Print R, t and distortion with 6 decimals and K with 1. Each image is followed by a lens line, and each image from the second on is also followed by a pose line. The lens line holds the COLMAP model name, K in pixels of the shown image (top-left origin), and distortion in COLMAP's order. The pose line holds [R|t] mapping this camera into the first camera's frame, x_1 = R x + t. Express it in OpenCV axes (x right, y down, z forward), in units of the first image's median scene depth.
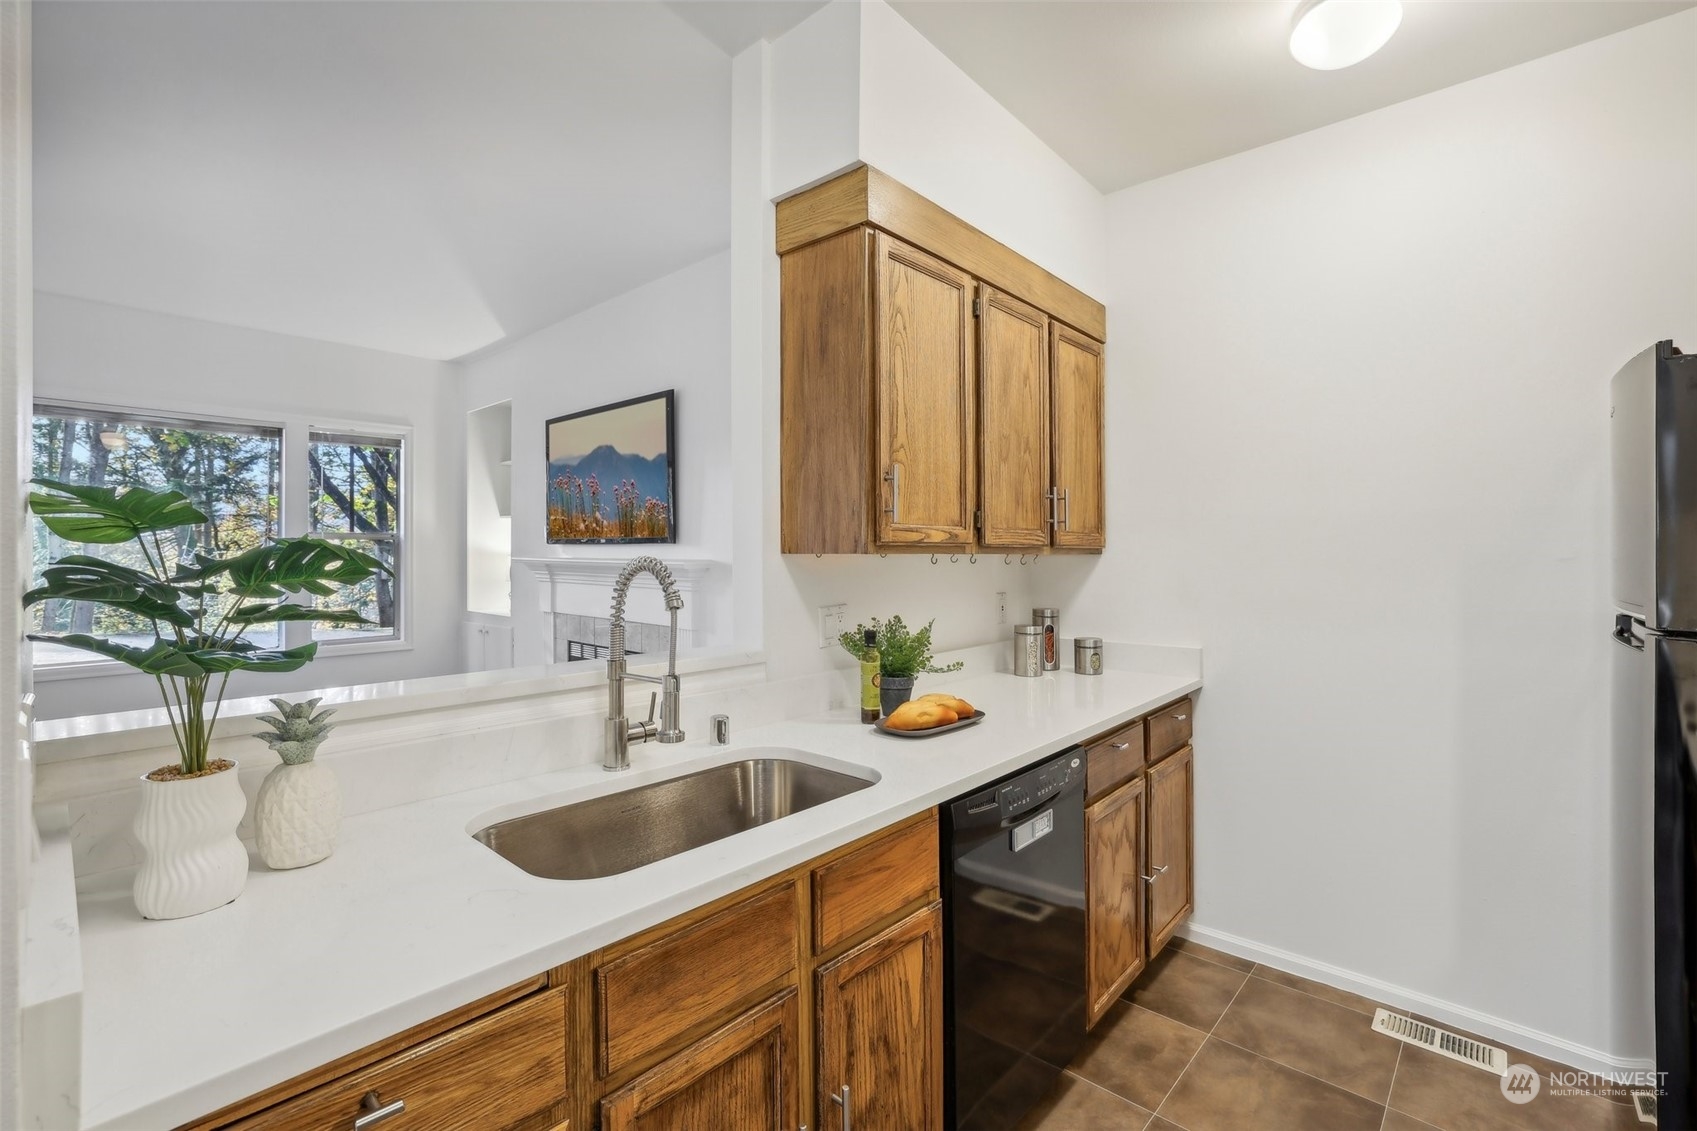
lens RADIAL K [[754.2, 0, 811.4], [0, 754.2, 550.6], [0, 0, 1]] dist [-0.037804, 0.010838]
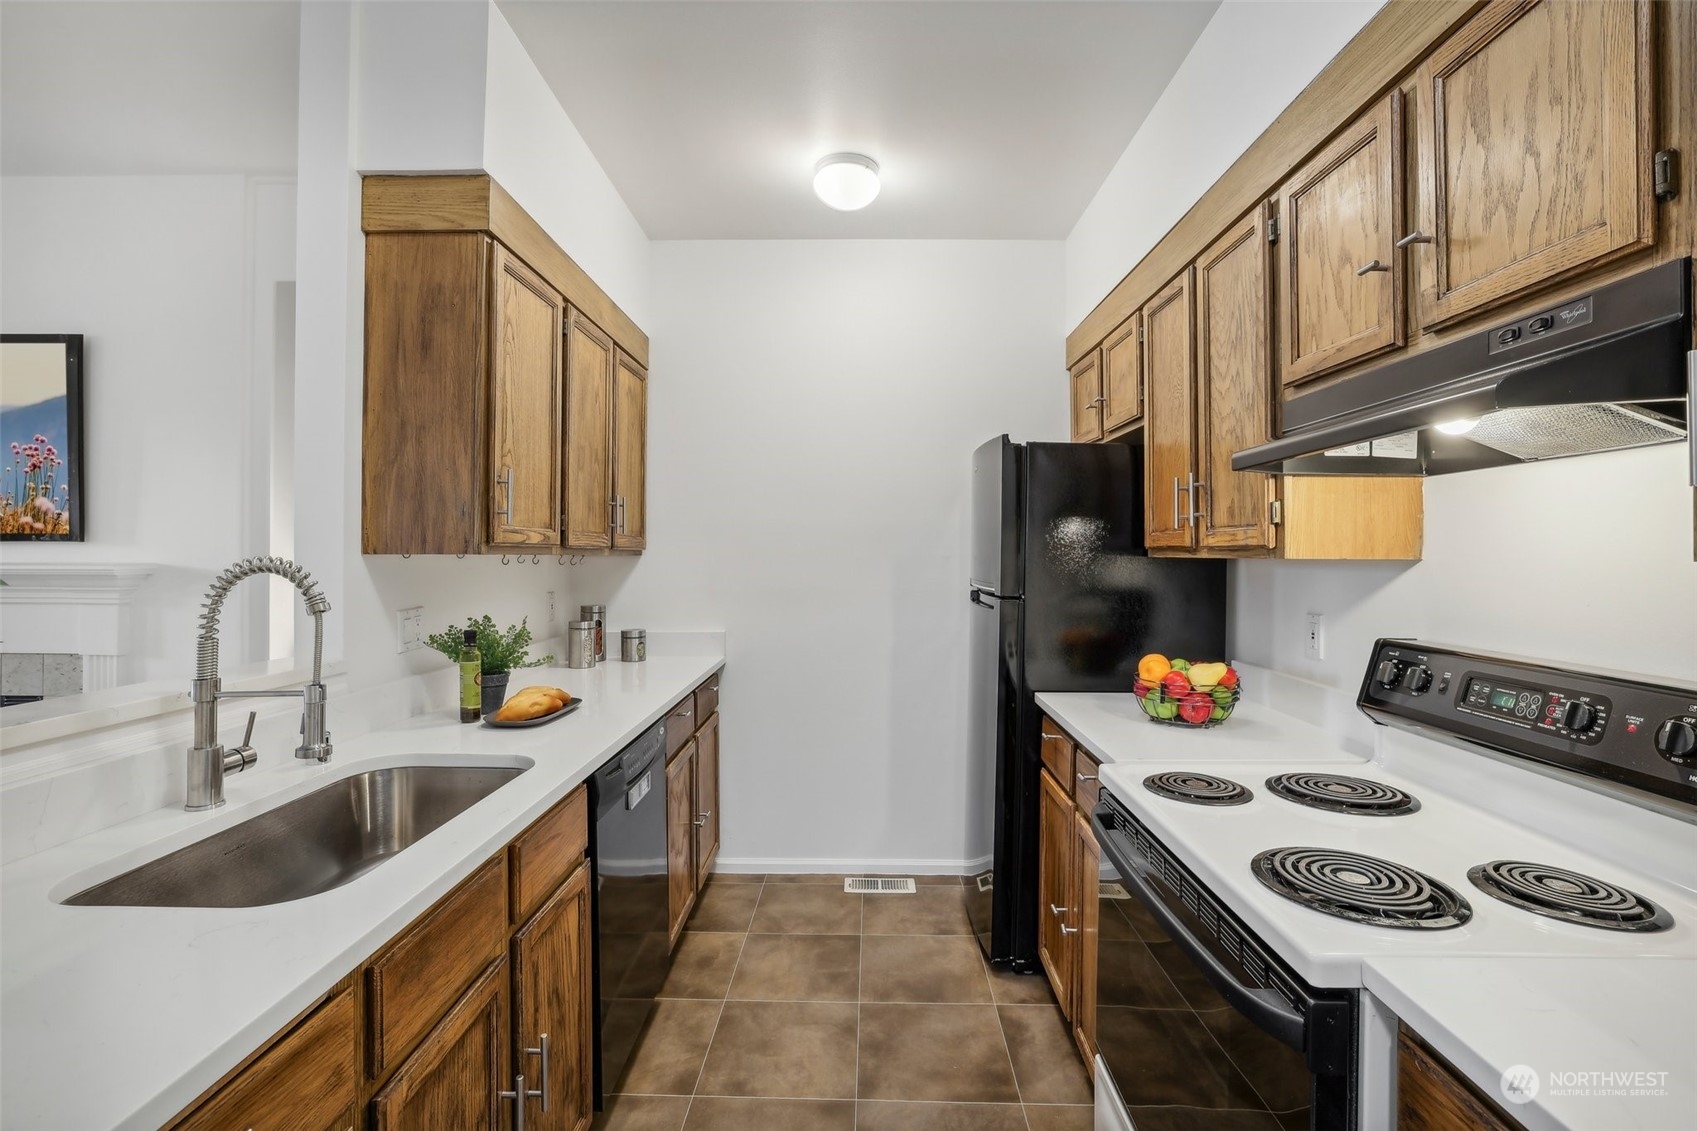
lens RADIAL K [[754.2, 0, 830.4], [0, 754.2, 550.6], [0, 0, 1]] dist [-0.037804, 0.010838]
pose [[0.752379, 0.003704, 0.658720, -0.227014], [-0.001136, 0.999990, -0.004325, 0.003284], [-0.658729, 0.002506, 0.752376, -0.072144]]
